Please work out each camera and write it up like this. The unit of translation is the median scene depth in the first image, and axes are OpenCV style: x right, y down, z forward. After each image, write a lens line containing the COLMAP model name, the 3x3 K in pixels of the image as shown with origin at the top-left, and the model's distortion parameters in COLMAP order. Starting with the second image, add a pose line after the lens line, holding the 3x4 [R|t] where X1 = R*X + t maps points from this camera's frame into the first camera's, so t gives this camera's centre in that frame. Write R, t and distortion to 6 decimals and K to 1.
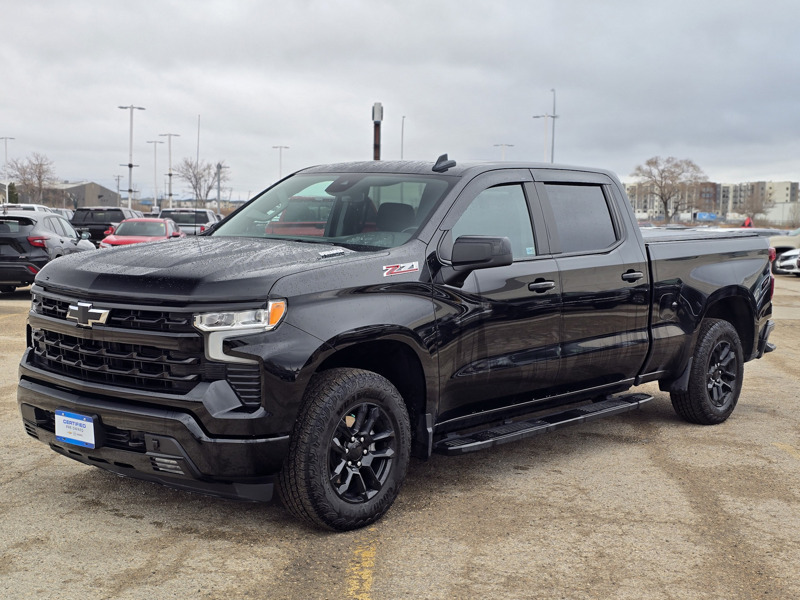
lens RADIAL K [[1387.2, 0, 400.0], [0, 1387.2, 300.0], [0, 0, 1]] dist [0.029251, 0.043584]
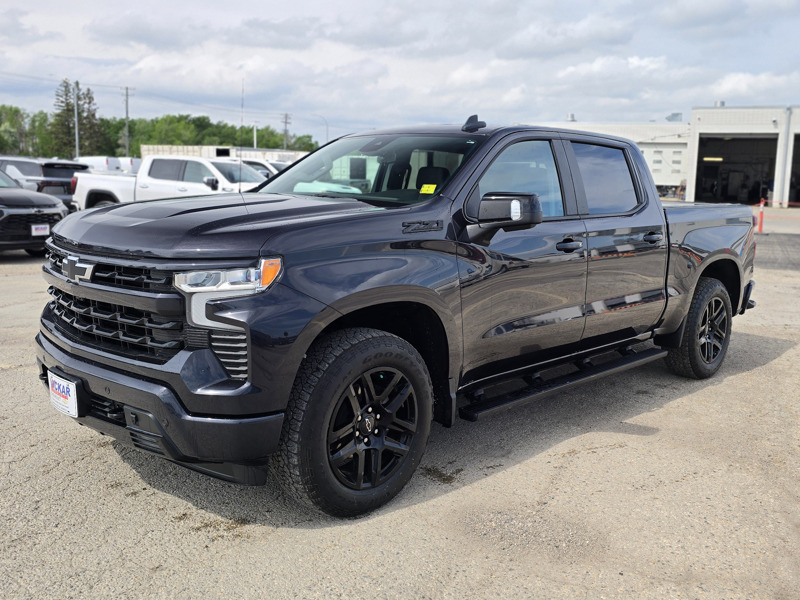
lens RADIAL K [[811.6, 0, 399.4], [0, 811.6, 265.5], [0, 0, 1]] dist [0.063422, 0.002182]
pose [[0.996948, 0.018435, -0.075860, 0.028423], [-0.017225, 0.999714, 0.016572, -0.004569], [0.076144, -0.015215, 0.996981, 0.480299]]
